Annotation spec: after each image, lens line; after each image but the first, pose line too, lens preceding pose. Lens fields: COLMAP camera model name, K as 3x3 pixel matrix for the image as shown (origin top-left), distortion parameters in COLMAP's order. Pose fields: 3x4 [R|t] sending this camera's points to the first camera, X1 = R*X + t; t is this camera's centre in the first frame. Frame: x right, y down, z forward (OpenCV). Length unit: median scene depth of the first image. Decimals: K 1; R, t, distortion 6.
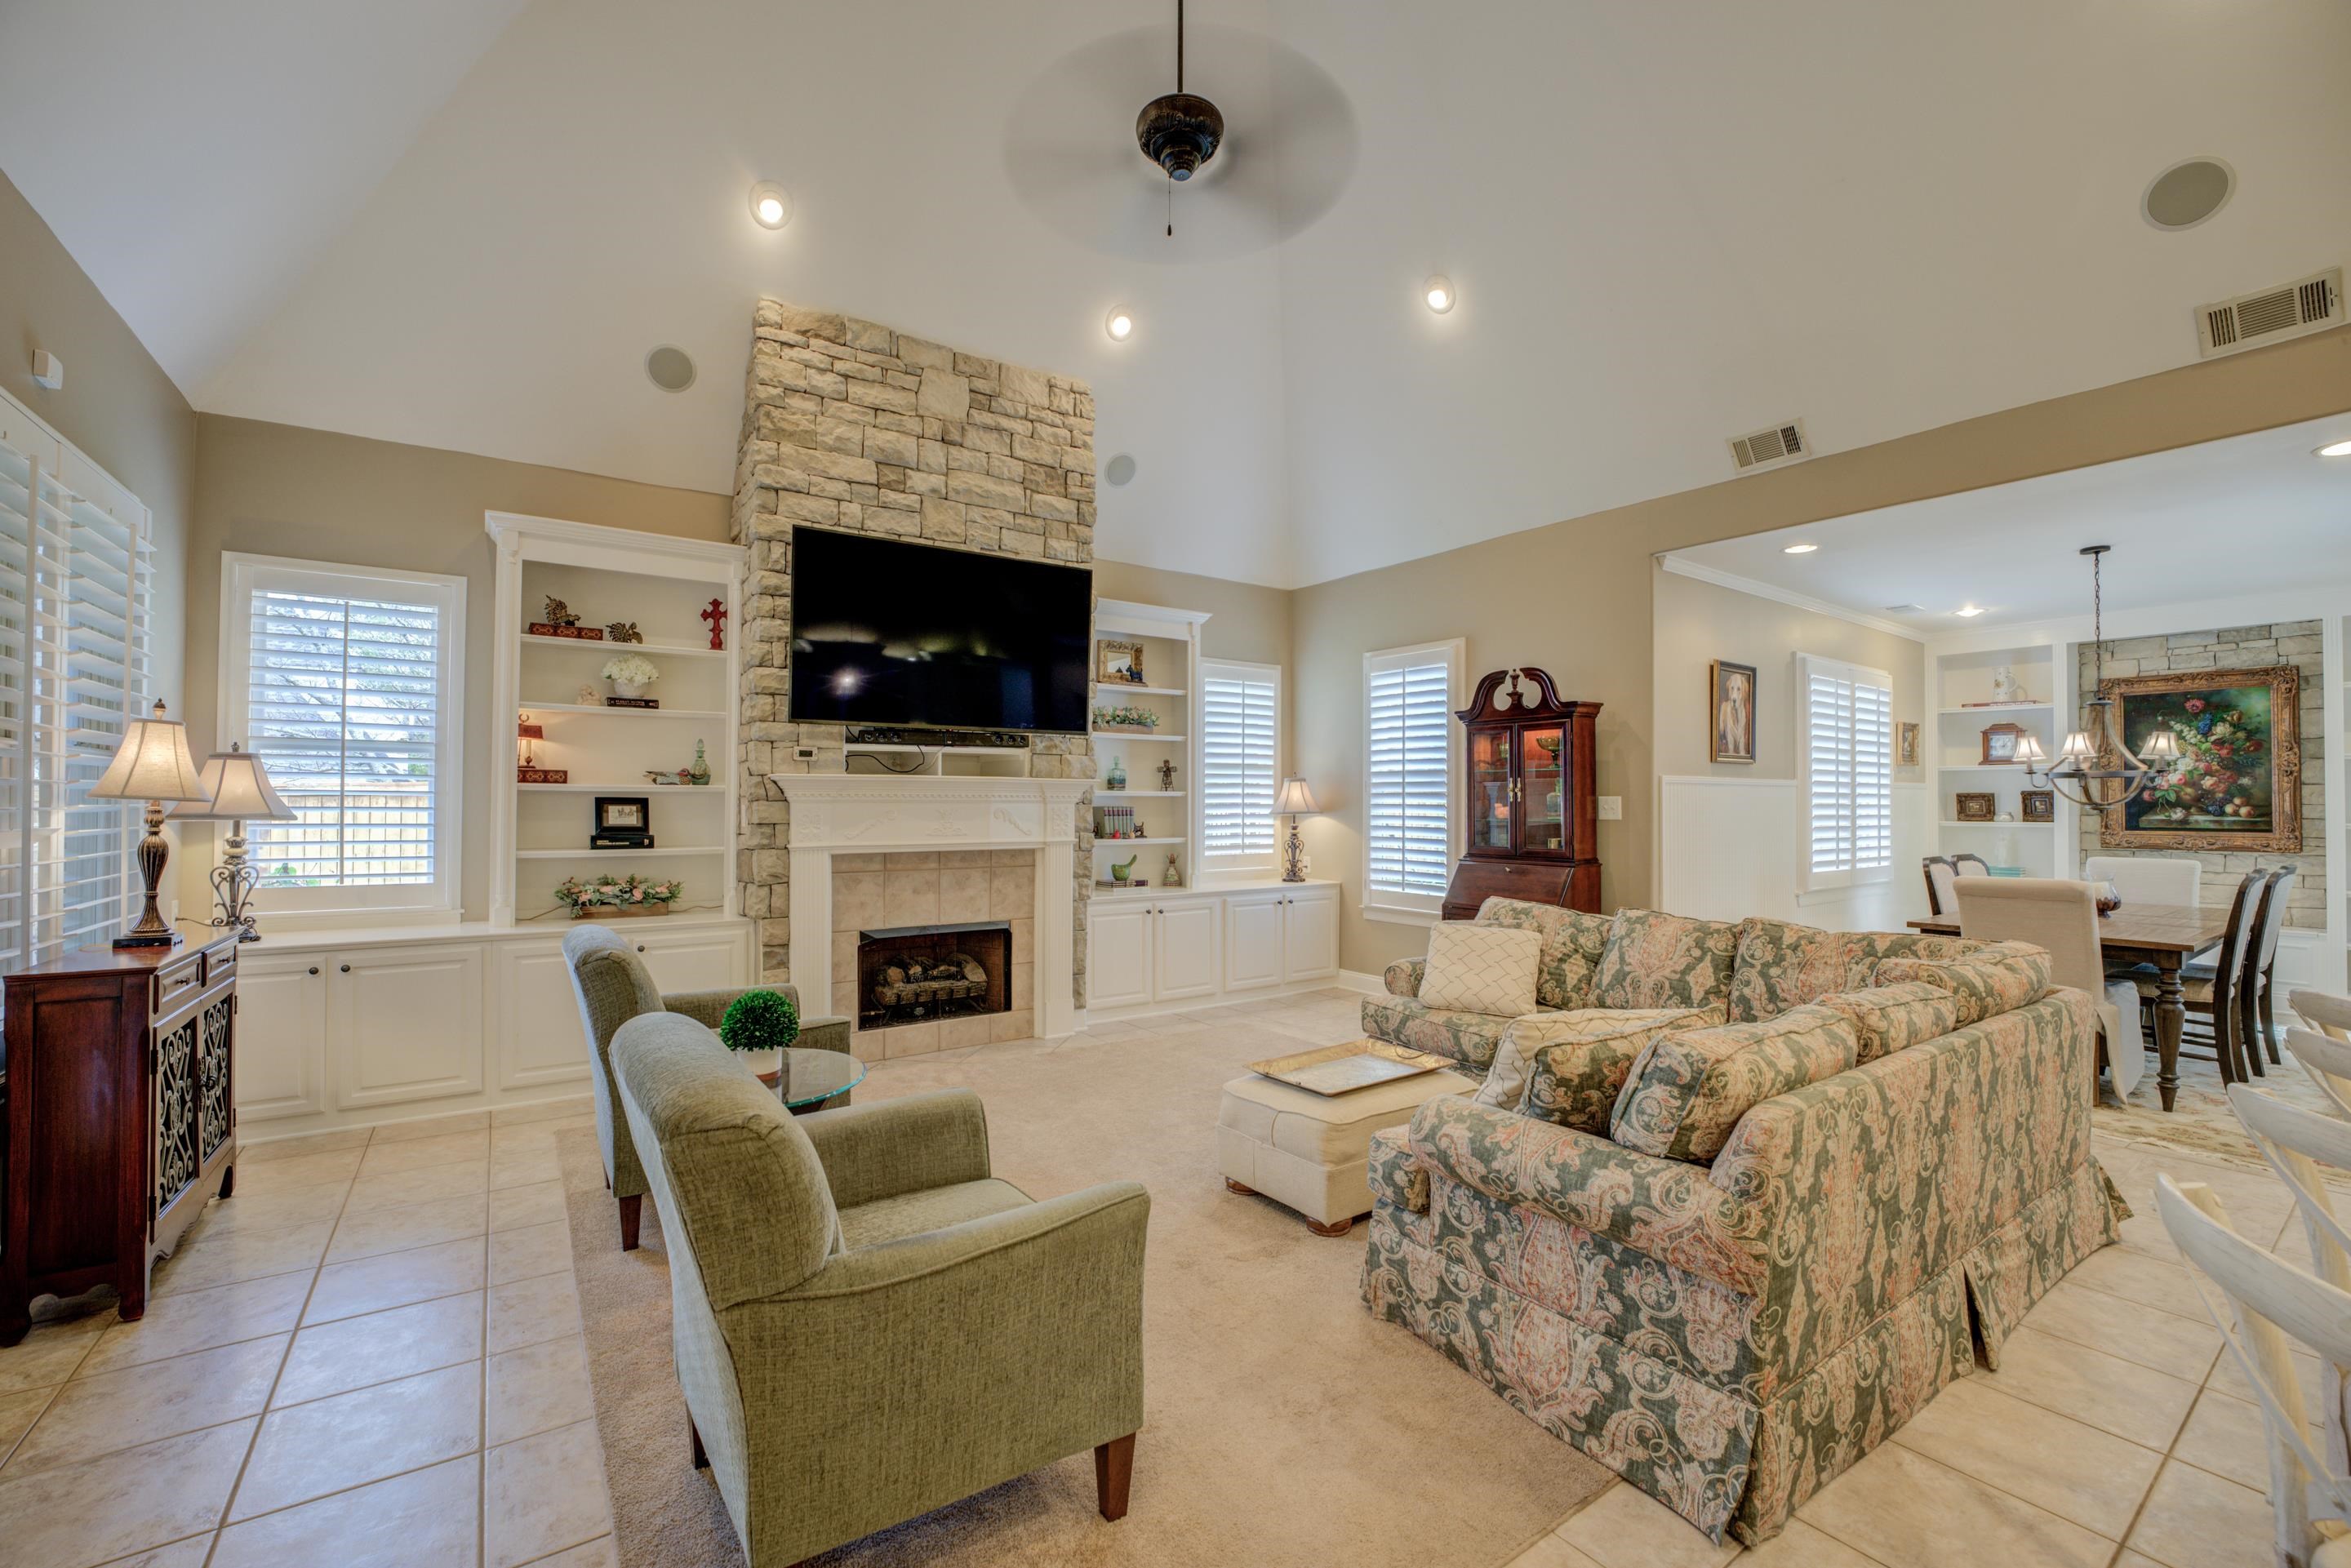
lens RADIAL K [[968.9, 0, 1173.8], [0, 968.9, 780.0], [0, 0, 1]] dist [-0.030531, 0.004688]
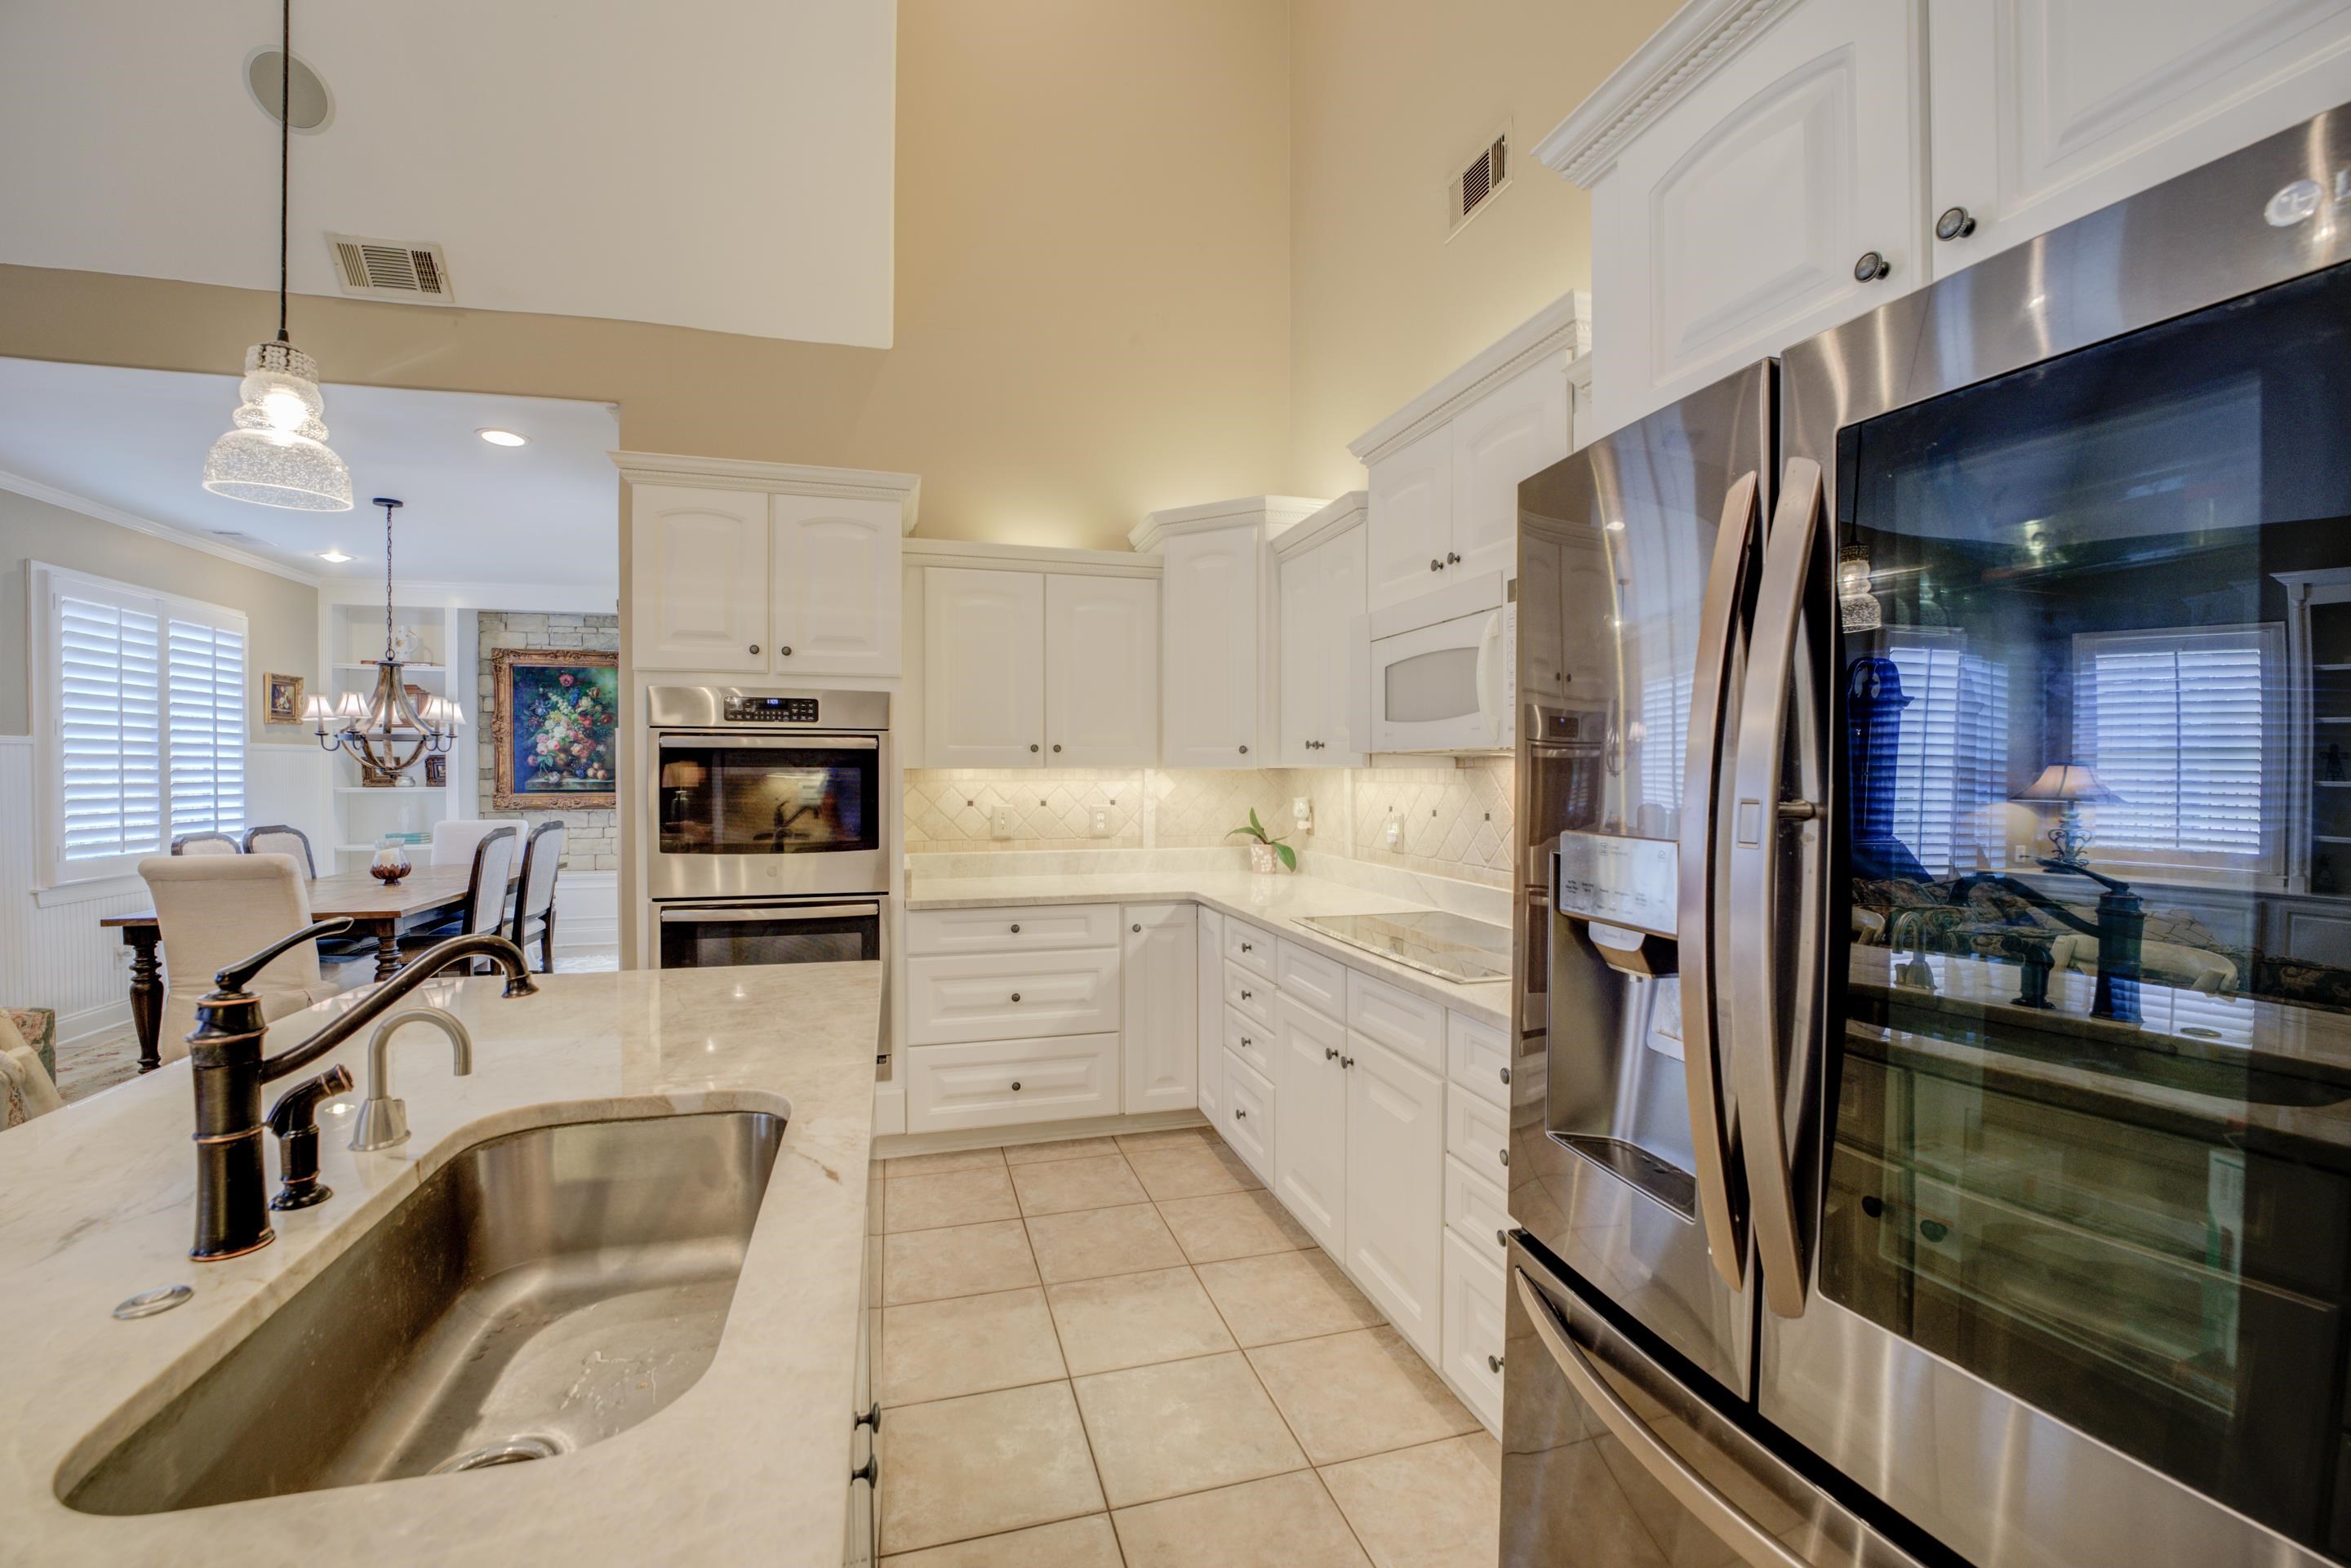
lens RADIAL K [[968.9, 0, 1155.7], [0, 968.9, 781.4], [0, 0, 1]] dist [-0.030531, 0.004688]
pose [[0.357434, -0.015372, 0.933812, 0.287334], [-0.019869, 0.999513, 0.024058, -0.000050], [-0.933727, -0.027153, 0.356955, -0.064227]]
